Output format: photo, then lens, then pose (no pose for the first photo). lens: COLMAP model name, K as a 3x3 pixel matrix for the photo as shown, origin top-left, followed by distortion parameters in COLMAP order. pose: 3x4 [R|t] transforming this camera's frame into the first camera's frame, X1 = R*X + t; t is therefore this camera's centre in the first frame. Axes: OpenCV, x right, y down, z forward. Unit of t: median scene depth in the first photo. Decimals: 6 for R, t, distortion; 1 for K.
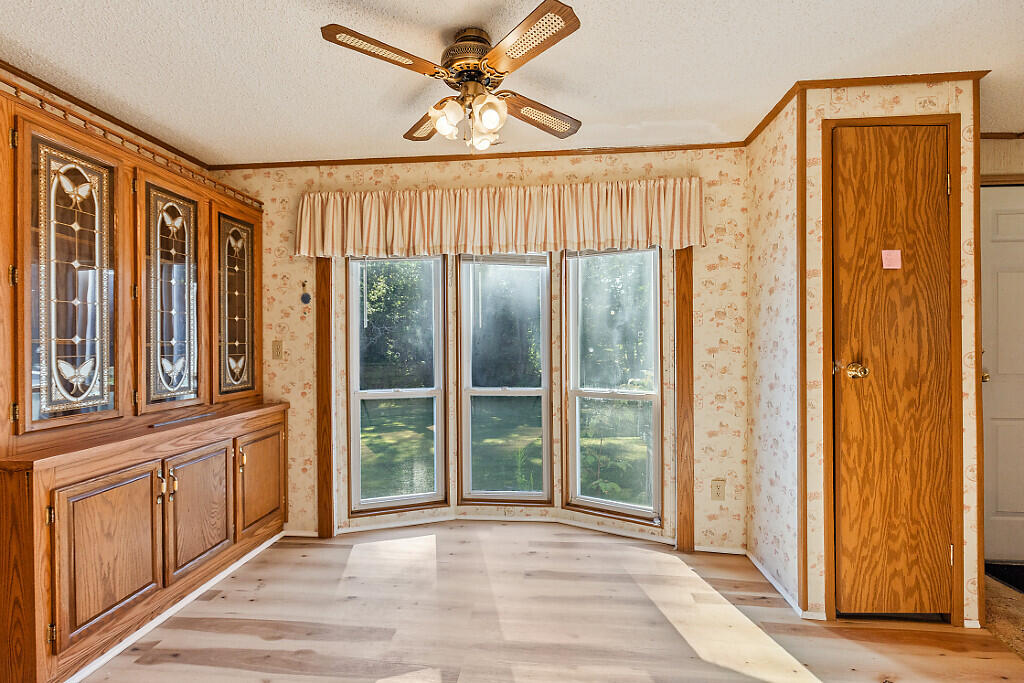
lens RADIAL K [[464.5, 0, 499.7], [0, 464.5, 344.4], [0, 0, 1]] dist [0.005538, -0.002233]
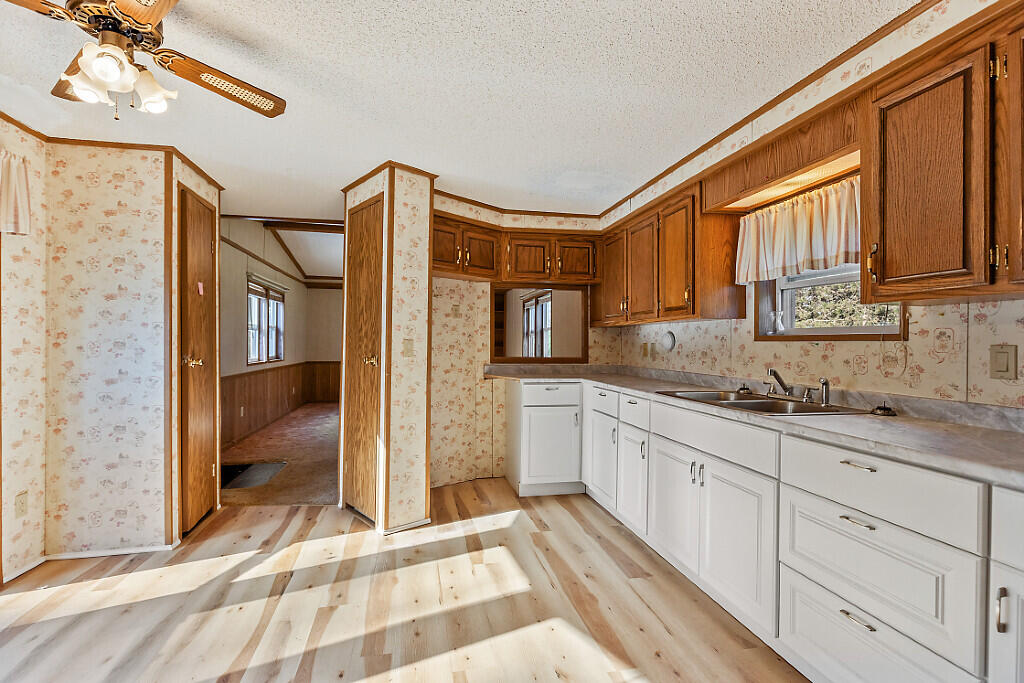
lens RADIAL K [[464.5, 0, 508.4], [0, 464.5, 344.1], [0, 0, 1]] dist [0.005538, -0.002233]
pose [[-0.303485, -0.001243, 0.952836, -0.691755], [0.004431, 0.999986, 0.002716, 0.000540], [-0.952826, 0.005046, -0.303475, 0.371063]]
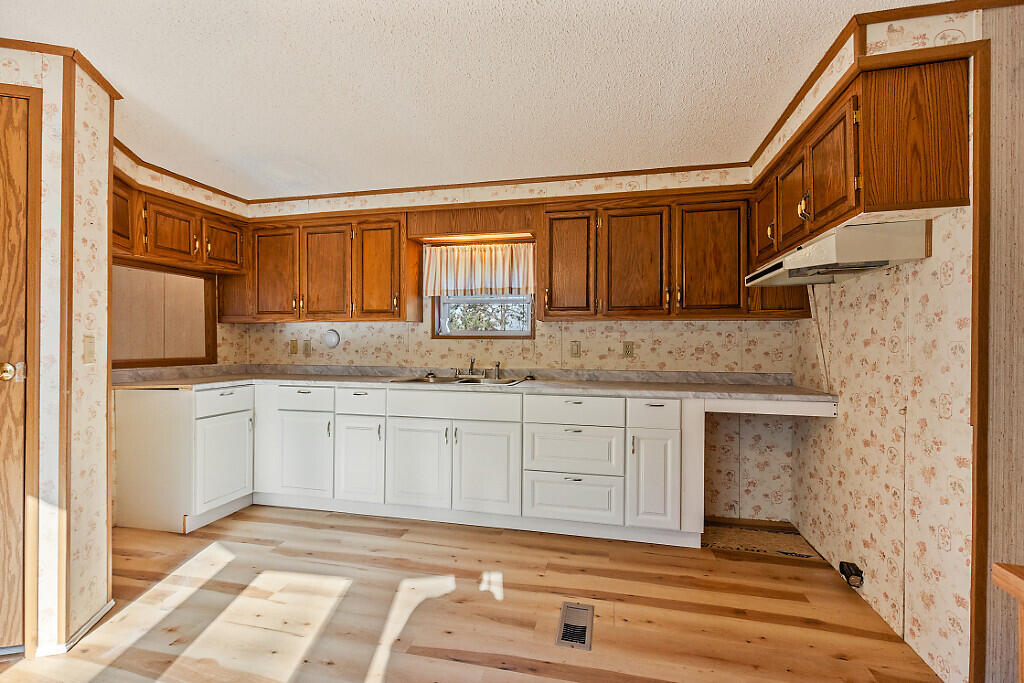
lens RADIAL K [[464.5, 0, 505.4], [0, 464.5, 346.6], [0, 0, 1]] dist [0.005538, -0.002233]
pose [[-0.991944, -0.001669, 0.126667, -0.295100], [0.000817, 0.999808, 0.019576, -0.005148], [-0.126675, 0.019521, -0.991752, 0.889711]]
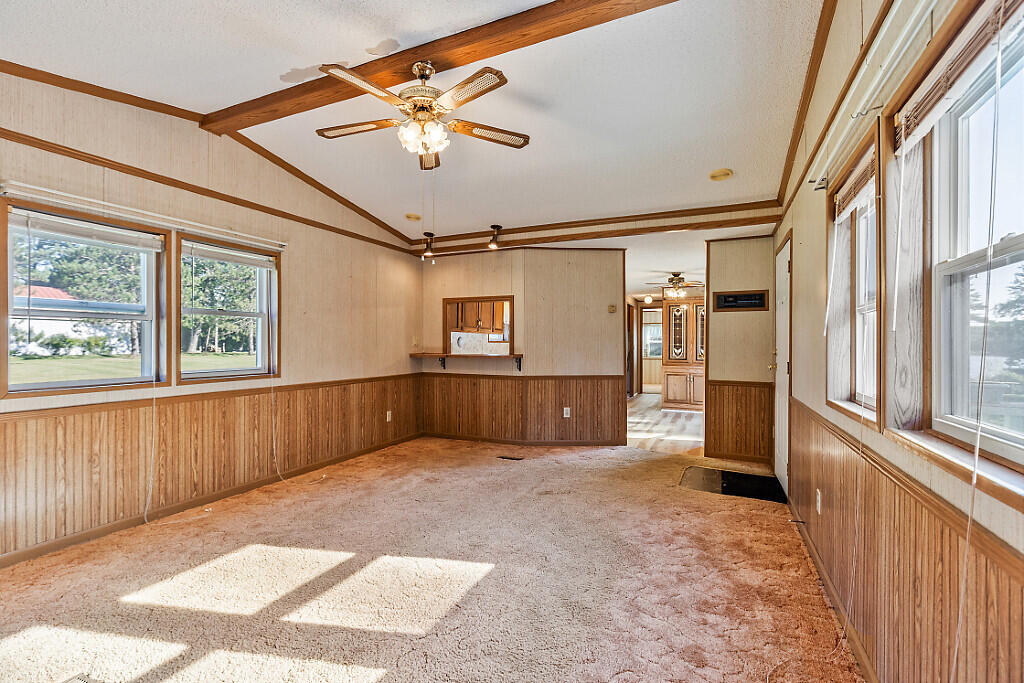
lens RADIAL K [[464.5, 0, 509.6], [0, 464.5, 345.0], [0, 0, 1]] dist [0.005538, -0.002233]
pose [[-0.316960, 0.002645, -0.948435, 2.775131], [-0.012691, 0.999895, 0.007030, -0.008627], [0.948354, 0.014265, -0.316893, 0.579442]]
